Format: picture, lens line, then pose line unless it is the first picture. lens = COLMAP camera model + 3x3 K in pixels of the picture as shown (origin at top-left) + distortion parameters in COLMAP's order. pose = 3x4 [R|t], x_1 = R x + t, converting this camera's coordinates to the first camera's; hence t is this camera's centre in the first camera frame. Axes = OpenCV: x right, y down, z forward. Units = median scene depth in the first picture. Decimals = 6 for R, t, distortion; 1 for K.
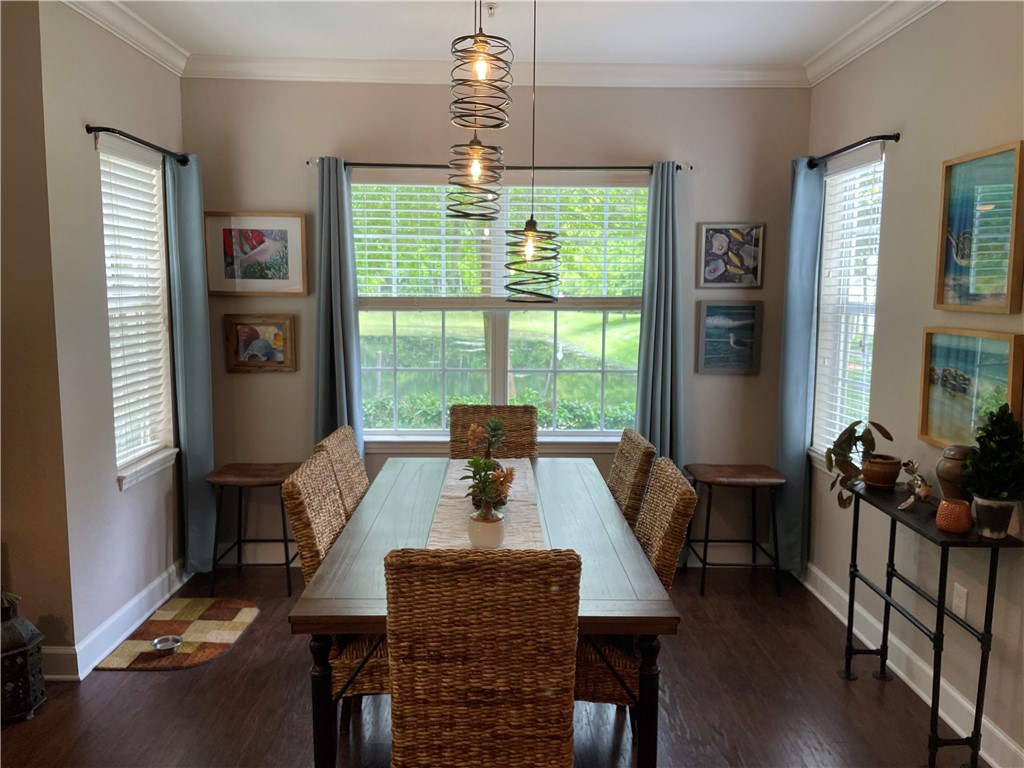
lens RADIAL K [[781.7, 0, 527.3], [0, 781.7, 379.5], [0, 0, 1]] dist [0.066286, -0.049628]
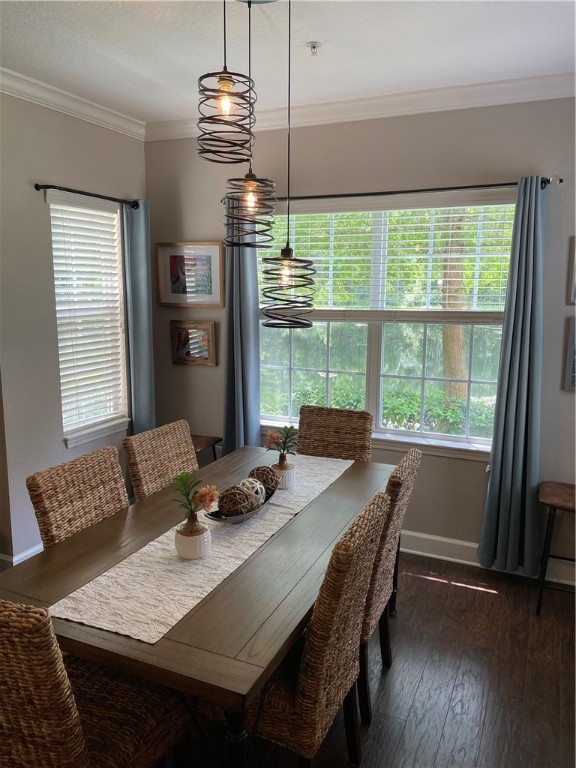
lens RADIAL K [[586.3, 0, 294.7], [0, 586.3, 378.5], [0, 0, 1]] dist [0.066286, -0.049628]
pose [[0.905265, 0.066695, -0.419581, 0.248247], [-0.050156, 0.997472, 0.050341, -0.048740], [0.421877, -0.024527, 0.906321, 0.201312]]
